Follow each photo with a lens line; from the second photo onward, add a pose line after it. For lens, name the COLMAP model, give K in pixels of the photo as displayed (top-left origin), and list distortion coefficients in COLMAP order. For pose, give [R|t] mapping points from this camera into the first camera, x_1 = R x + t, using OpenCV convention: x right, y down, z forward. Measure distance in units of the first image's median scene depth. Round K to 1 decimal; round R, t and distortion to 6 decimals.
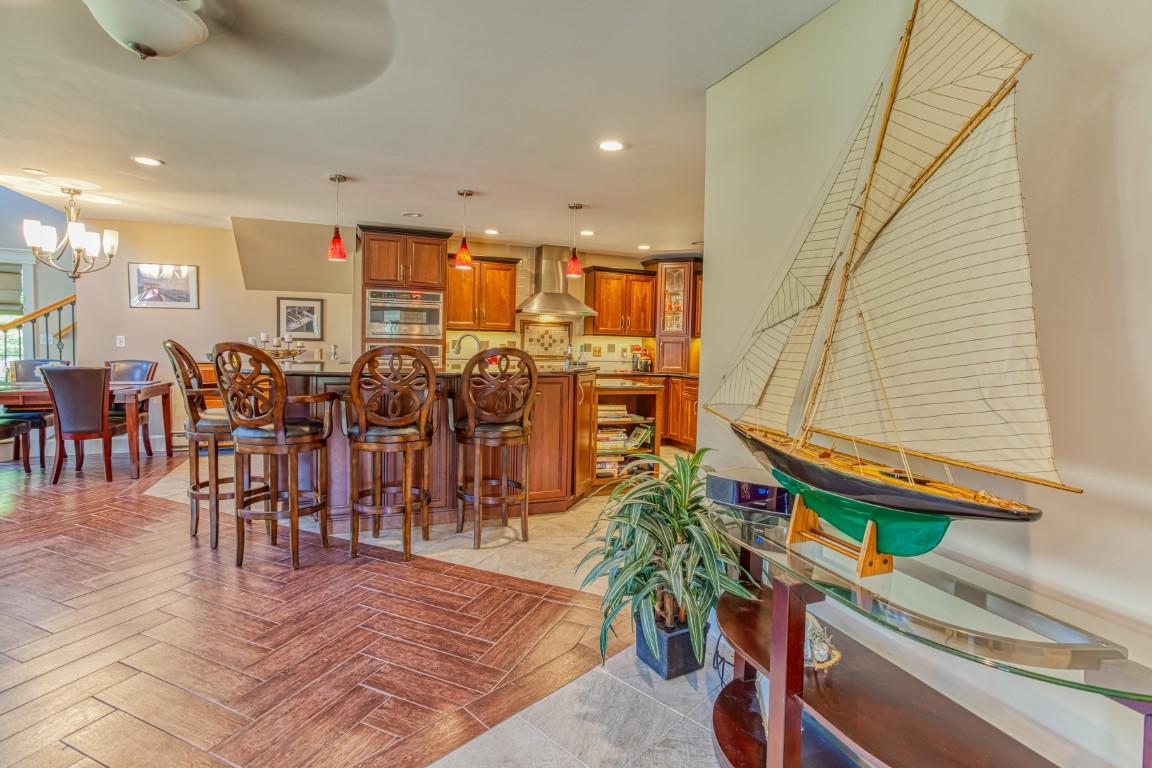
lens RADIAL K [[563.2, 0, 573.8], [0, 563.2, 373.6], [0, 0, 1]] dist [-0.043668, 0.025263]
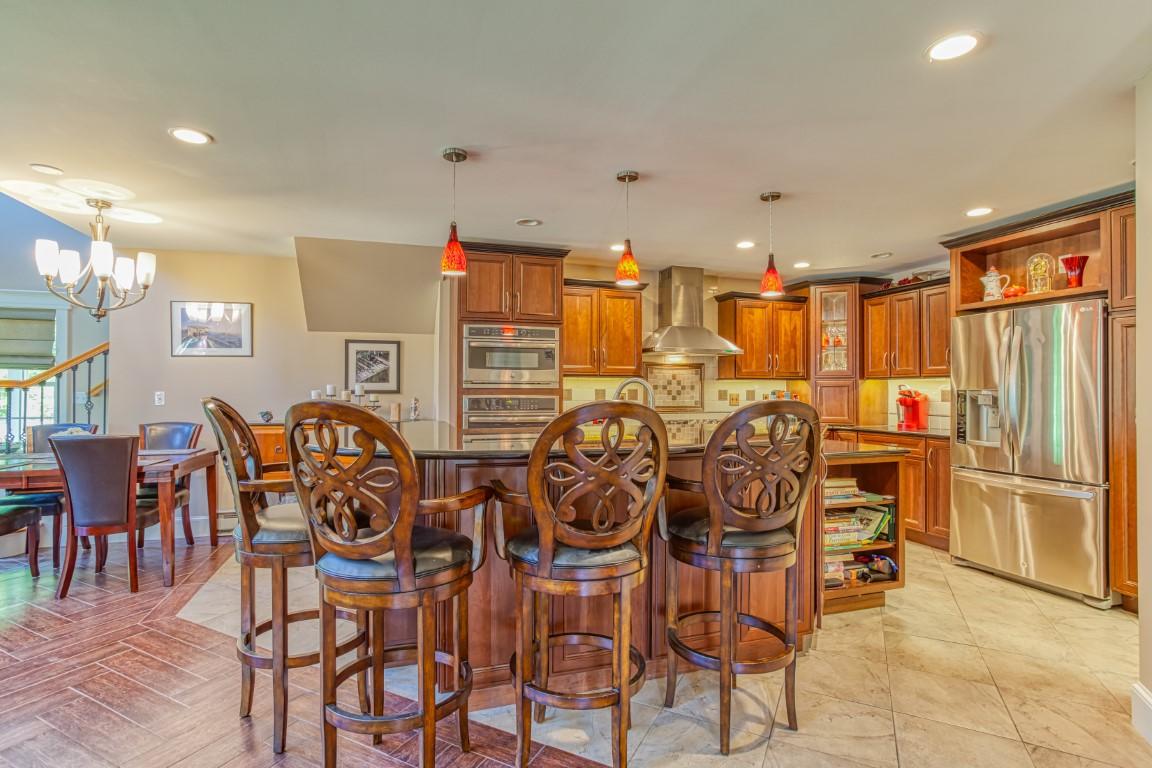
lens RADIAL K [[563.2, 0, 559.6], [0, 563.2, 385.4], [0, 0, 1]] dist [-0.043668, 0.025263]
pose [[0.996382, -0.021802, -0.082139, -0.208655], [0.016620, 0.997859, -0.063257, -0.020315], [0.083343, 0.061663, 0.994611, 0.295054]]
